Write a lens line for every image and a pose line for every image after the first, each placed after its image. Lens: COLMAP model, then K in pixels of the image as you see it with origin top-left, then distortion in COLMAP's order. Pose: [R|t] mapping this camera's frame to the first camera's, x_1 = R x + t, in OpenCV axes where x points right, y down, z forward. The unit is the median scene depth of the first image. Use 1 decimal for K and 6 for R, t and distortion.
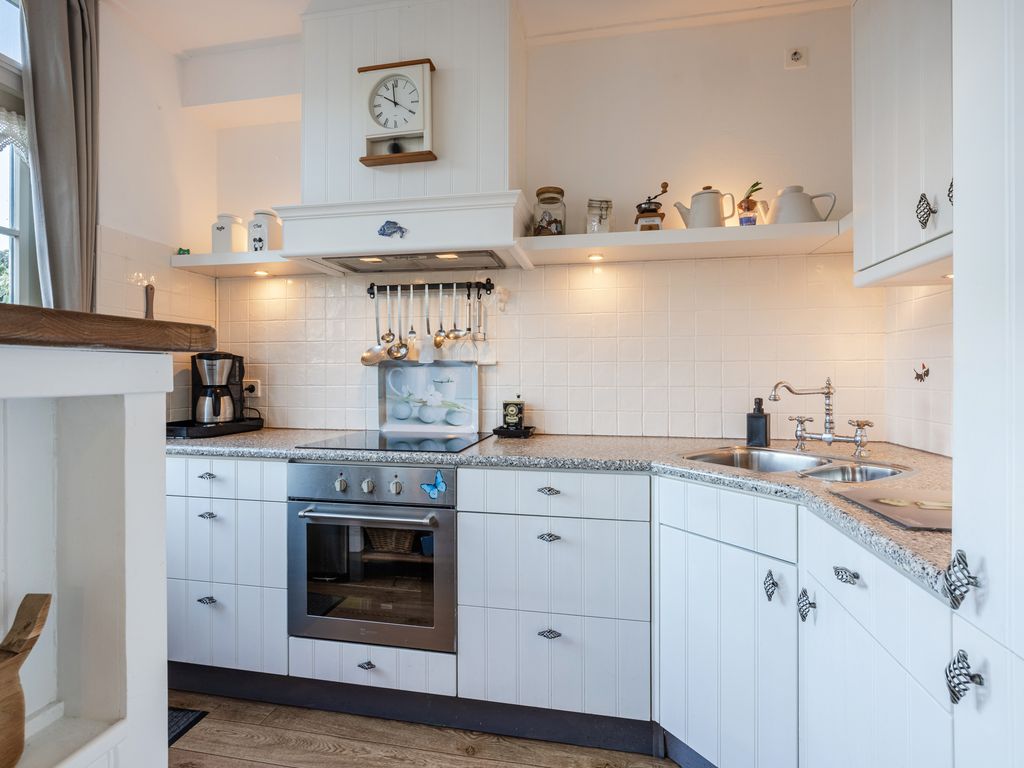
lens RADIAL K [[507.2, 0, 517.4], [0, 507.2, 374.1], [0, 0, 1]] dist [-0.003257, 0.000002]
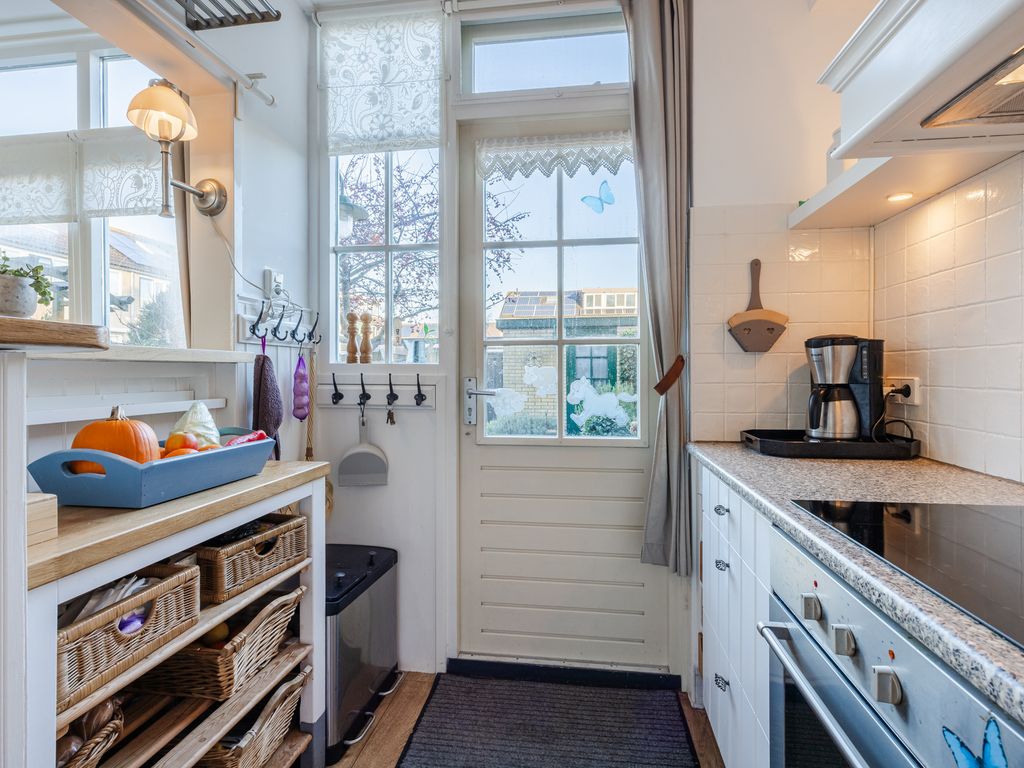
lens RADIAL K [[507.2, 0, 517.4], [0, 507.2, 374.1], [0, 0, 1]] dist [-0.003257, 0.000002]
pose [[0.051766, 0.004953, -0.998647, 0.070379], [0.003163, 0.999982, 0.005123, 0.003786], [0.998654, -0.003424, 0.051749, 0.525616]]
